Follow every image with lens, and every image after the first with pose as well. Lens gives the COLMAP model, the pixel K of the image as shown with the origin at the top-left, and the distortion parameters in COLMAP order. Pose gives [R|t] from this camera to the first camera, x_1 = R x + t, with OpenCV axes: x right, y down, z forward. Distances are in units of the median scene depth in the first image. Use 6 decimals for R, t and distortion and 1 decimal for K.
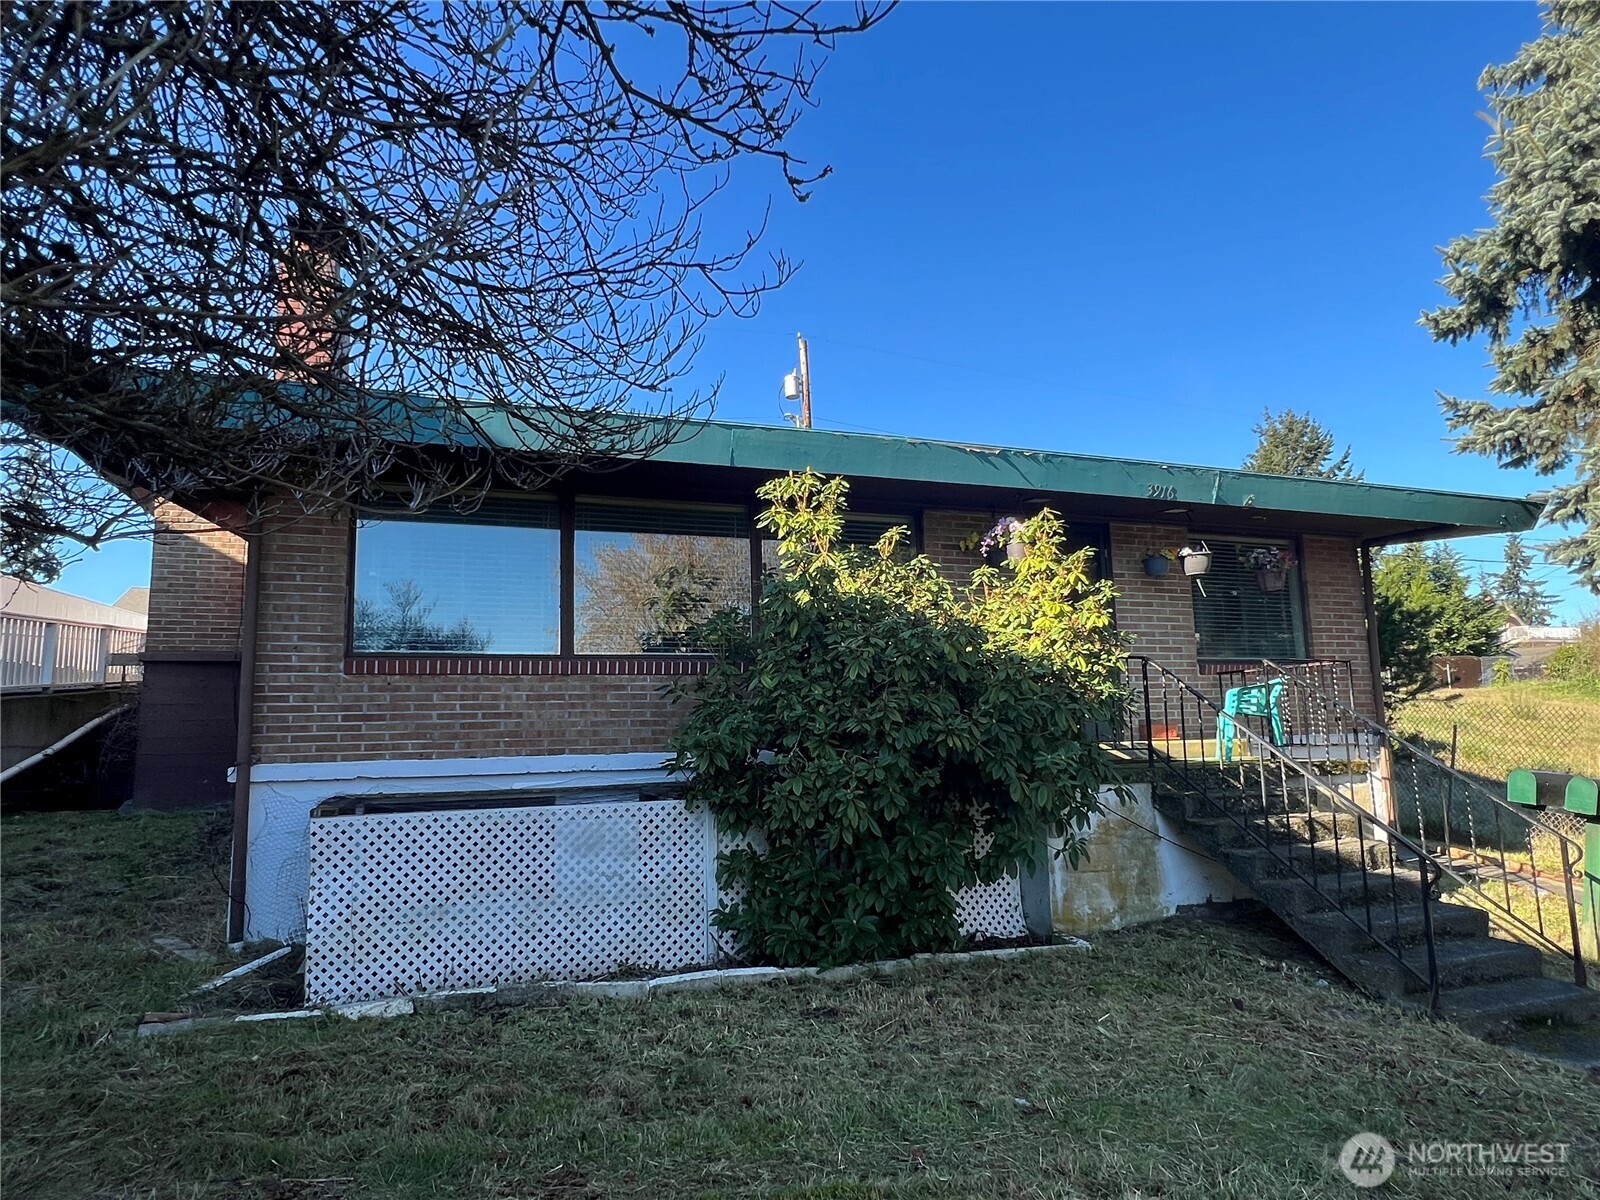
lens RADIAL K [[949.7, 0, 798.1], [0, 949.7, 605.5], [0, 0, 1]] dist [-0.004651, 0.000174]
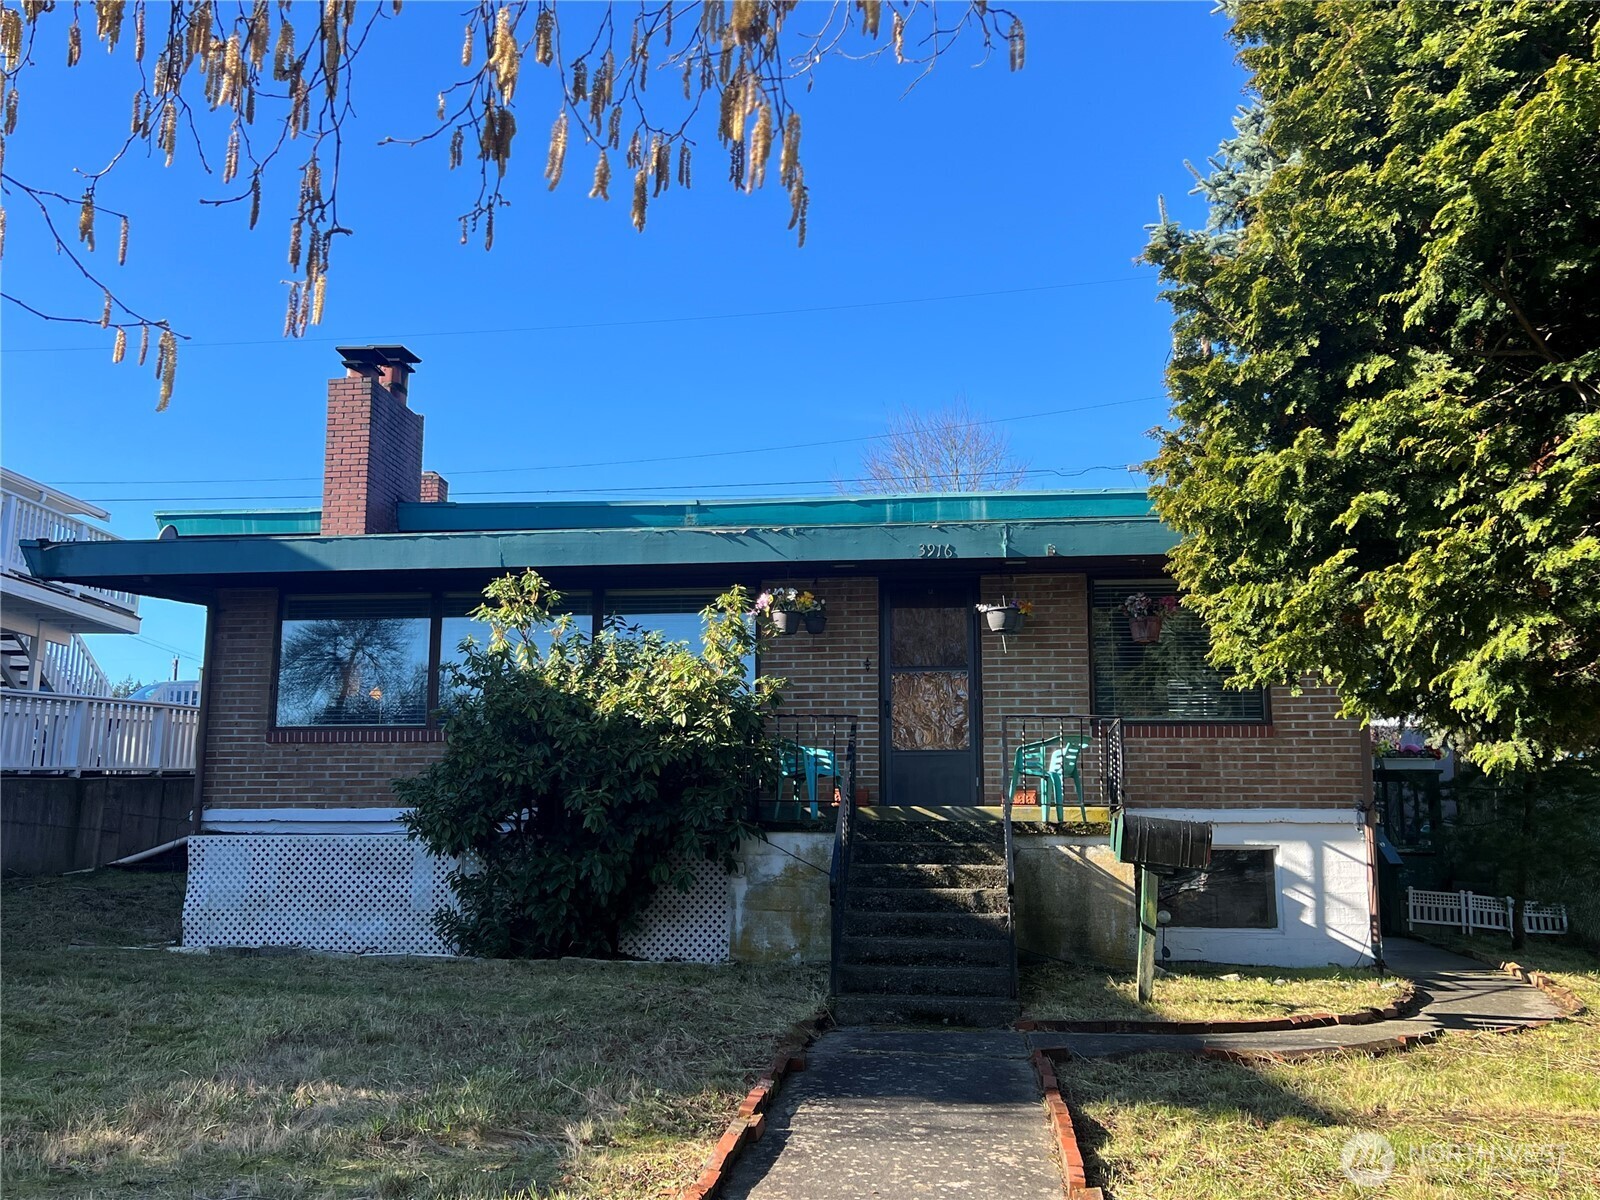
lens RADIAL K [[1533.9, 0, 800.9], [0, 1533.9, 598.2], [0, 0, 1]] dist [0.007144, 0.000000]
pose [[0.899259, -0.057067, -0.433677, 1.139978], [0.037325, 0.997848, -0.053911, 0.014004], [0.435820, 0.032293, 0.899454, -0.614950]]
